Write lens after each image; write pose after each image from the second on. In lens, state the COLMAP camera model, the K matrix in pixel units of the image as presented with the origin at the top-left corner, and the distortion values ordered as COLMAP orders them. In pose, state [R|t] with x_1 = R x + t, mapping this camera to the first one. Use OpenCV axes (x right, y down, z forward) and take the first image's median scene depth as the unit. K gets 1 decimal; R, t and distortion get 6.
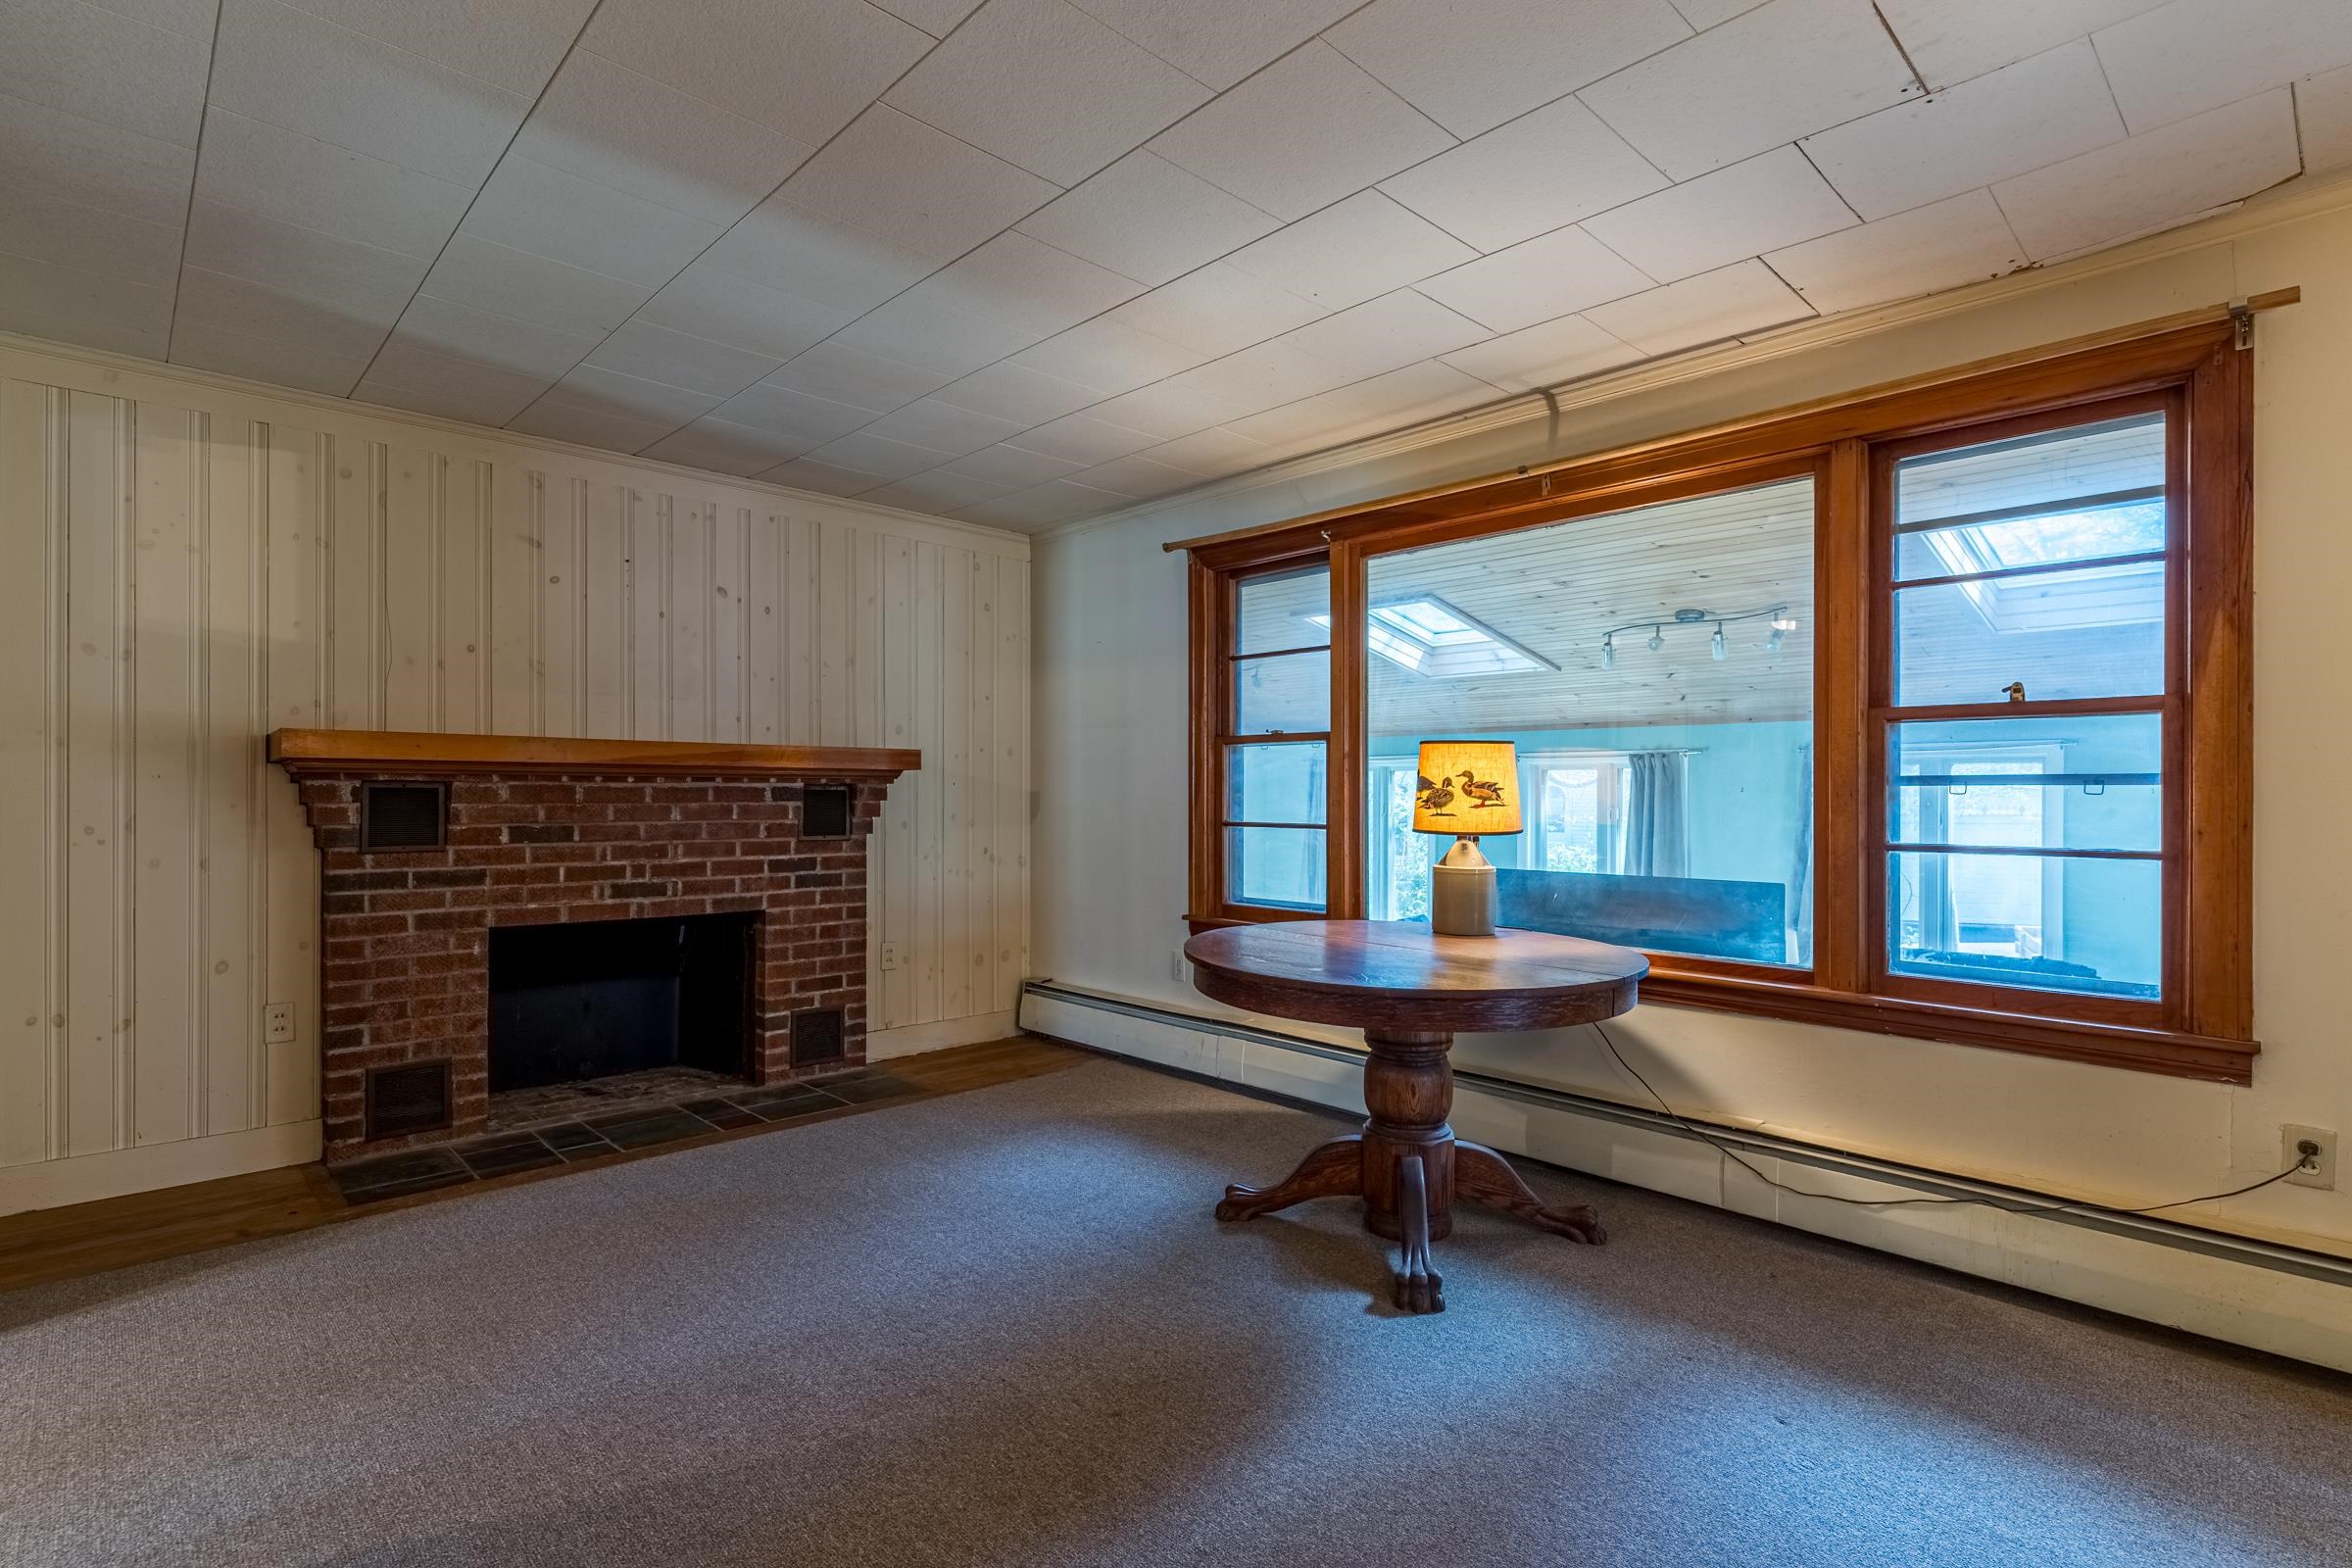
lens RADIAL K [[1131.9, 0, 1173.5], [0, 1131.9, 784.9], [0, 0, 1]] dist [0.002218, -0.000119]
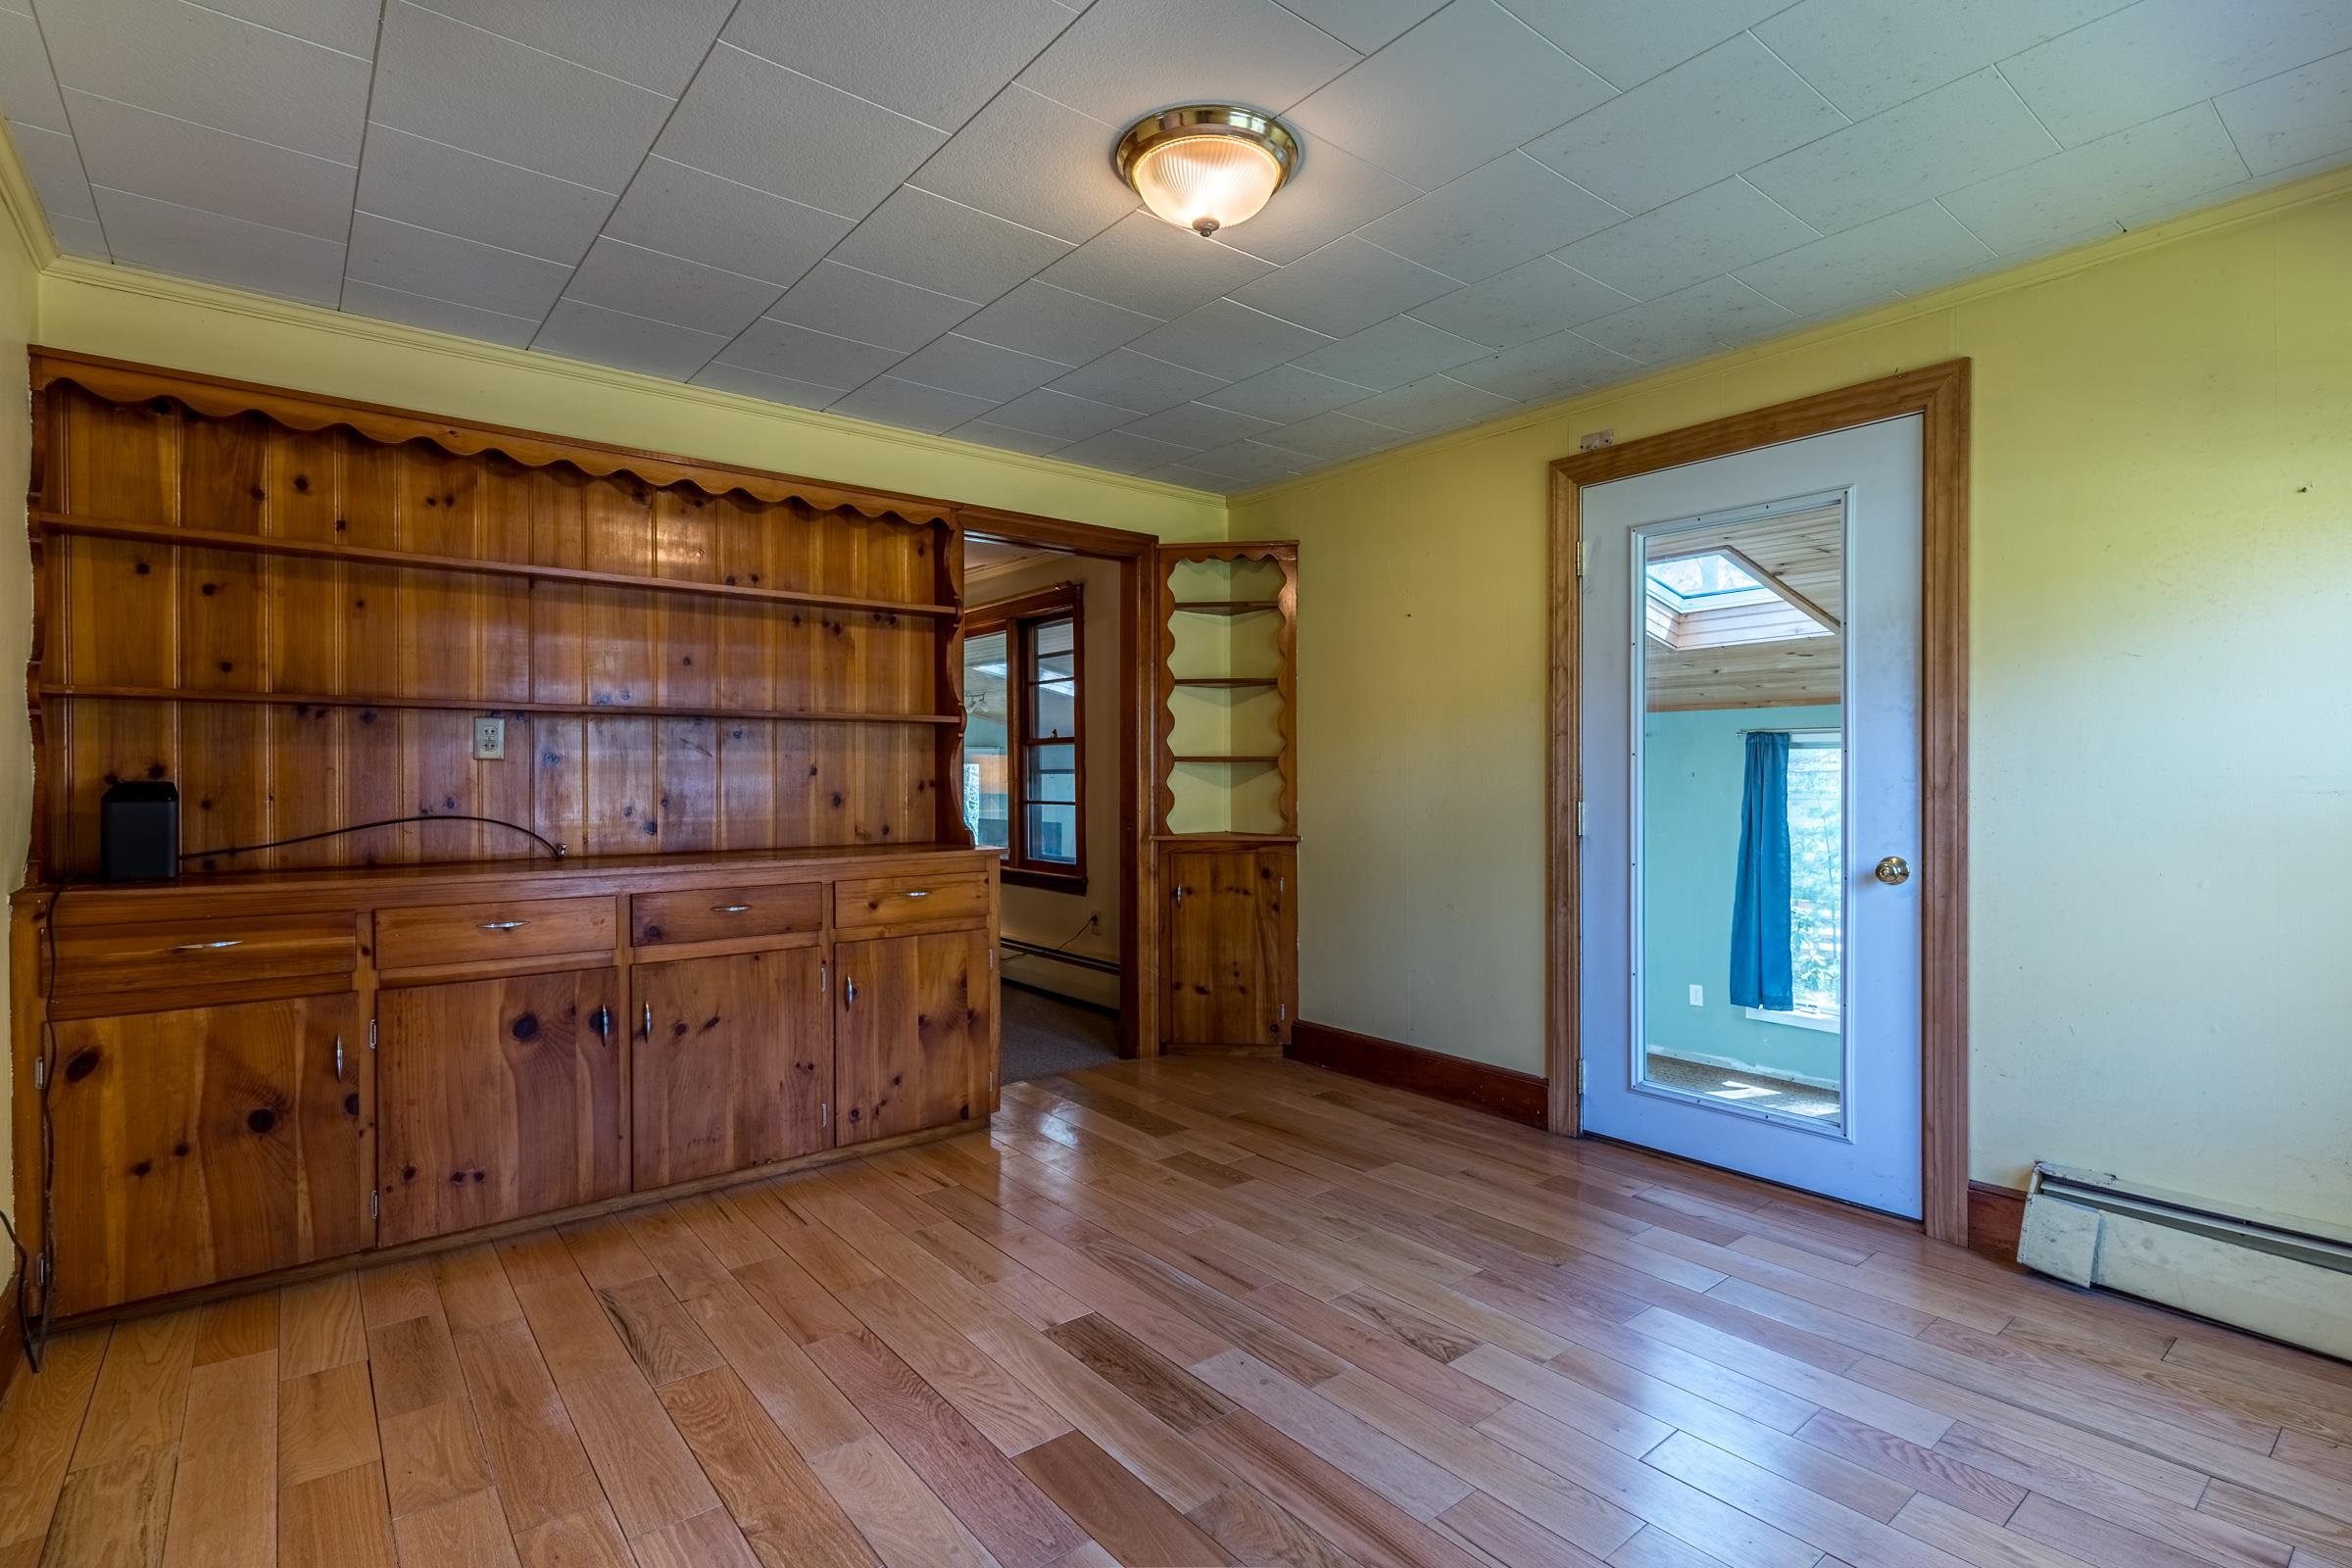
lens RADIAL K [[1131.9, 0, 1170.1], [0, 1131.9, 782.0], [0, 0, 1]] dist [0.002218, -0.000119]
pose [[0.996311, -0.007279, -0.085501, 0.770681], [0.008109, 0.999923, 0.009355, -0.002742], [0.085426, -0.010014, 0.996294, -0.824371]]
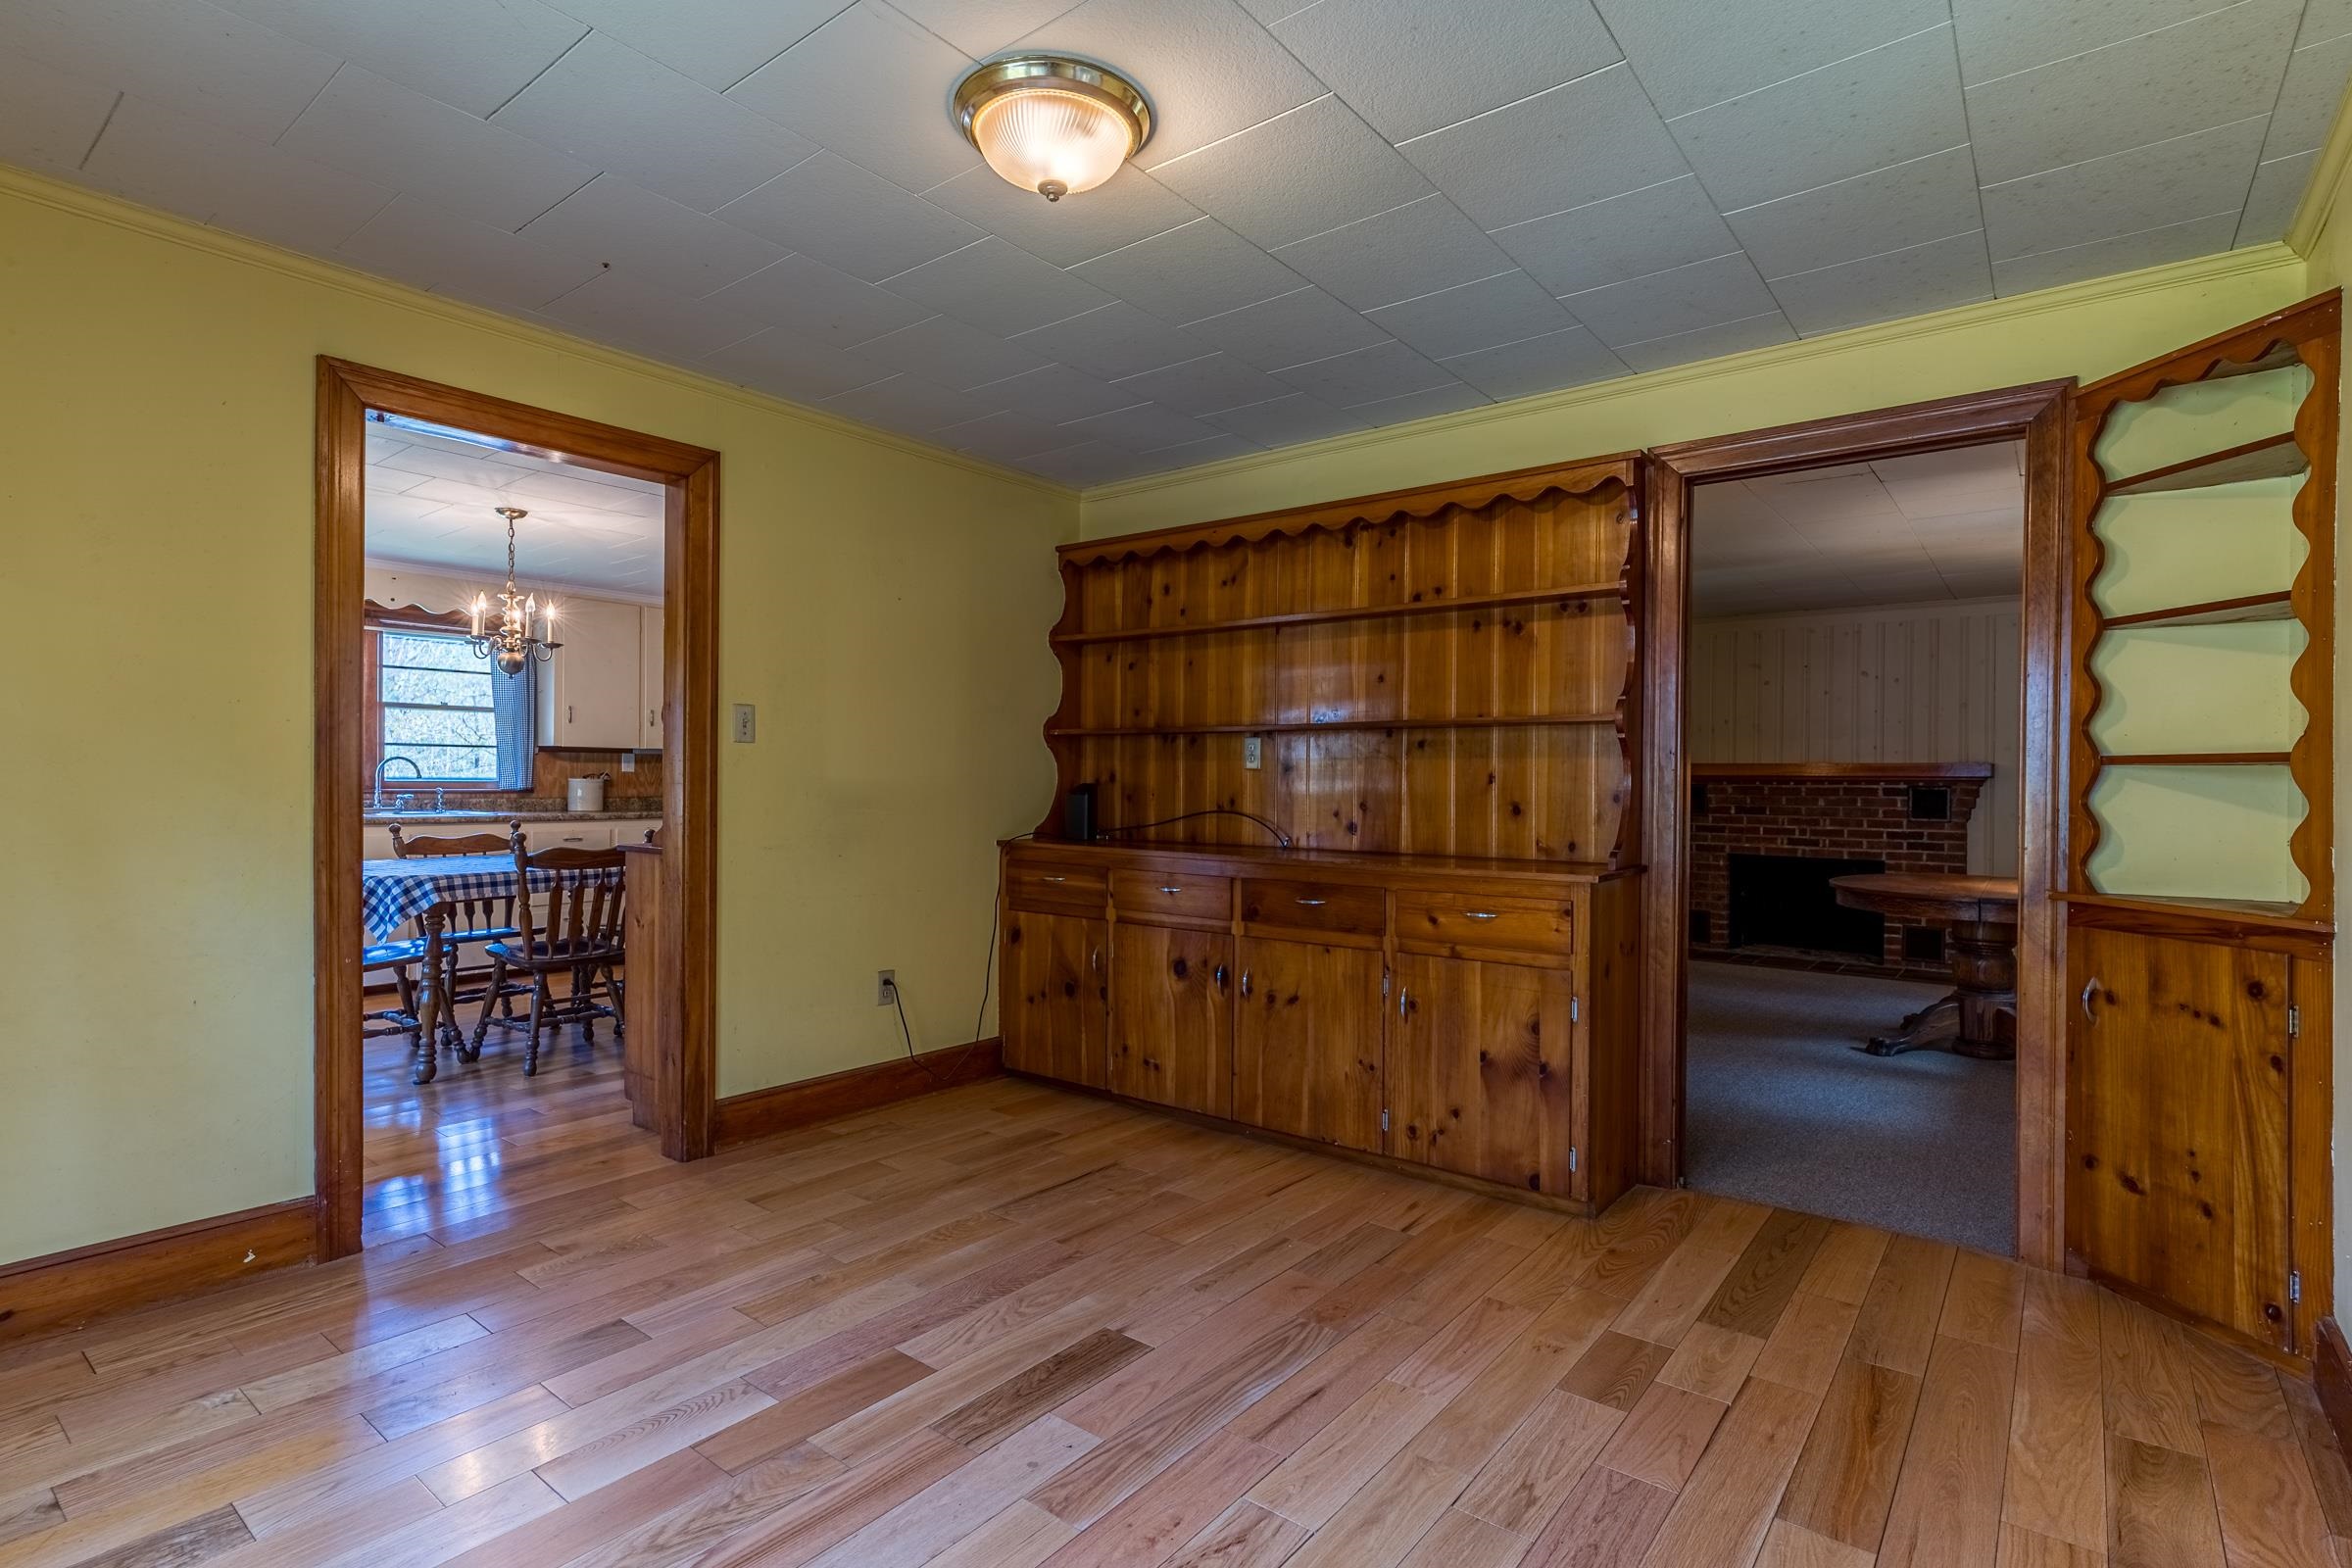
lens RADIAL K [[1131.9, 0, 1170.2], [0, 1131.9, 785.4], [0, 0, 1]] dist [0.002218, -0.000119]
pose [[0.136534, 0.000955, -0.990635, 1.248109], [-0.002141, 0.999997, 0.000669, -0.000375], [0.990633, 0.002030, 0.136536, -0.298078]]
